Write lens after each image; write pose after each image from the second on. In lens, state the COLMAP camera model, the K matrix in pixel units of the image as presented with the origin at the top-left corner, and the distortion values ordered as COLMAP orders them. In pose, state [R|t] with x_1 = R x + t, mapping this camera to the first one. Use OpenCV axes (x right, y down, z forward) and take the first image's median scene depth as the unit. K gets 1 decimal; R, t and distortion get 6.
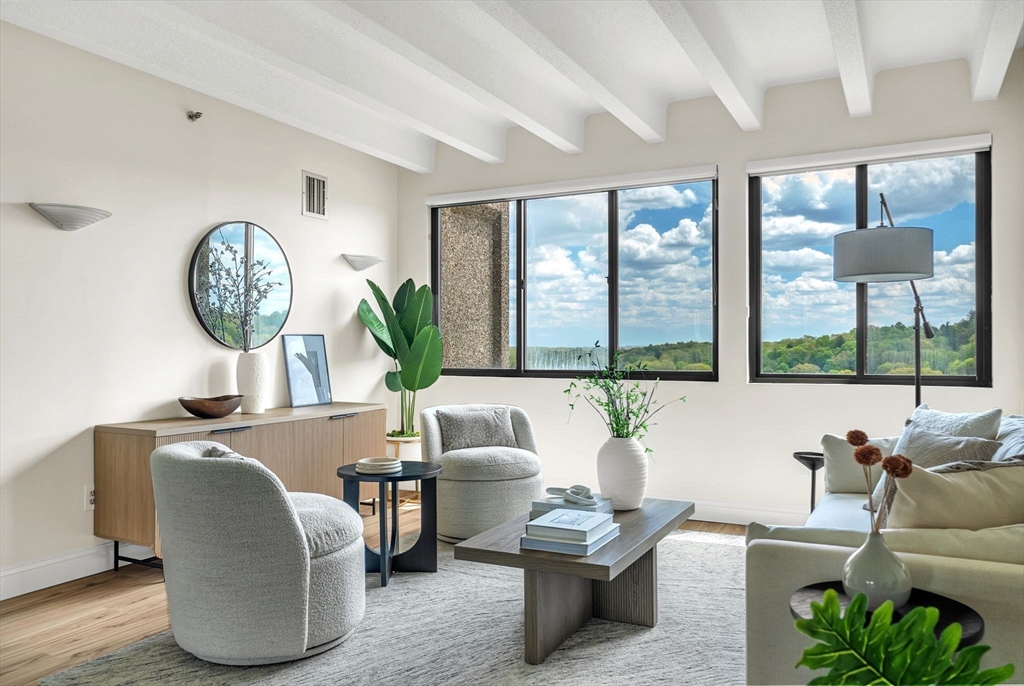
lens RADIAL K [[759.0, 0, 512.0], [0, 759.0, 343.0], [0, 0, 1]] dist [-0.000494, 0.004923]
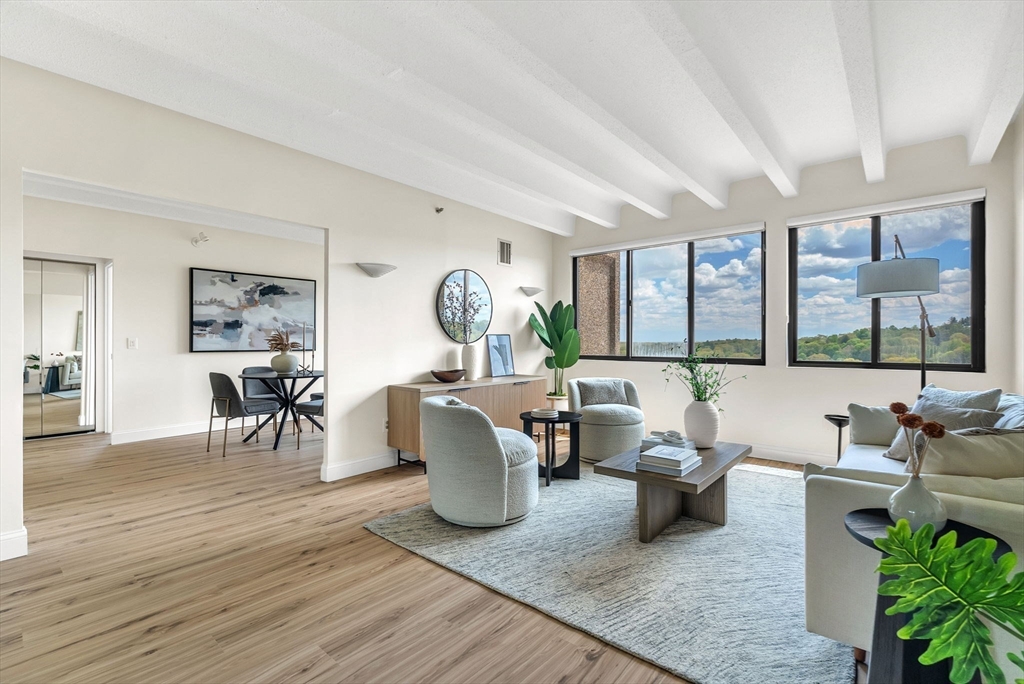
lens RADIAL K [[456.8, 0, 512.0], [0, 456.8, 342.0], [0, 0, 1]] dist [-0.003000, -0.000565]
pose [[0.975069, 0.002839, -0.221882, -0.021569], [-0.001599, 0.999982, 0.005767, -0.000419], [0.221895, -0.005268, 0.975056, 0.007835]]
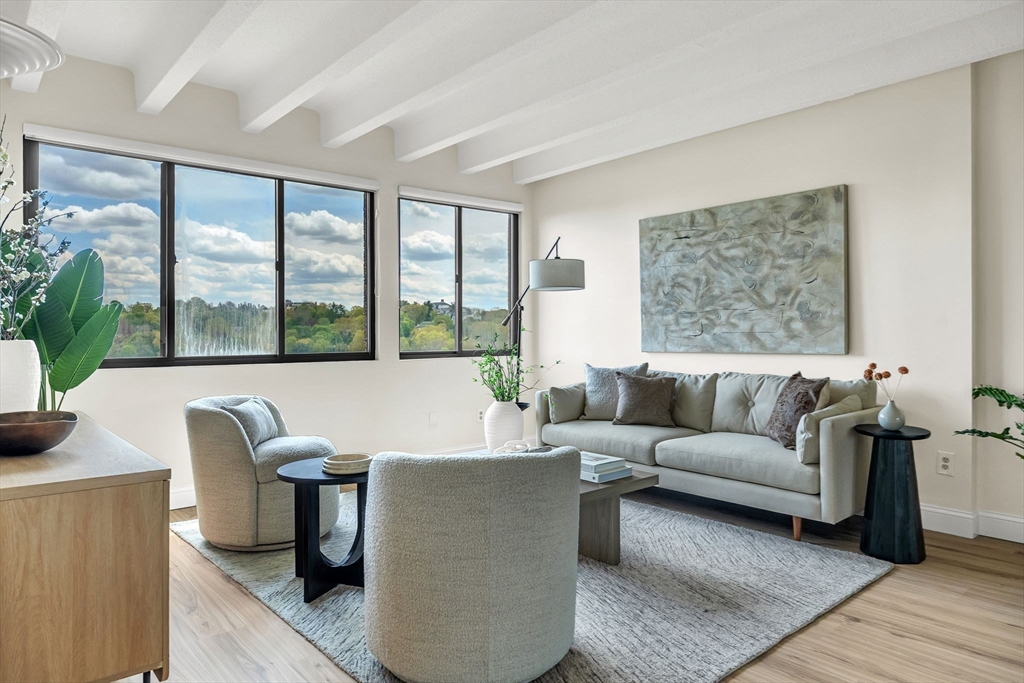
lens RADIAL K [[657.1, 0, 512.0], [0, 657.1, 341.5], [0, 0, 1]] dist [-0.003735, -0.000831]
pose [[0.368653, -0.013484, 0.929469, -0.768101], [-0.006632, 0.999831, 0.017136, 0.002165], [-0.929543, -0.012481, 0.368502, 0.503915]]
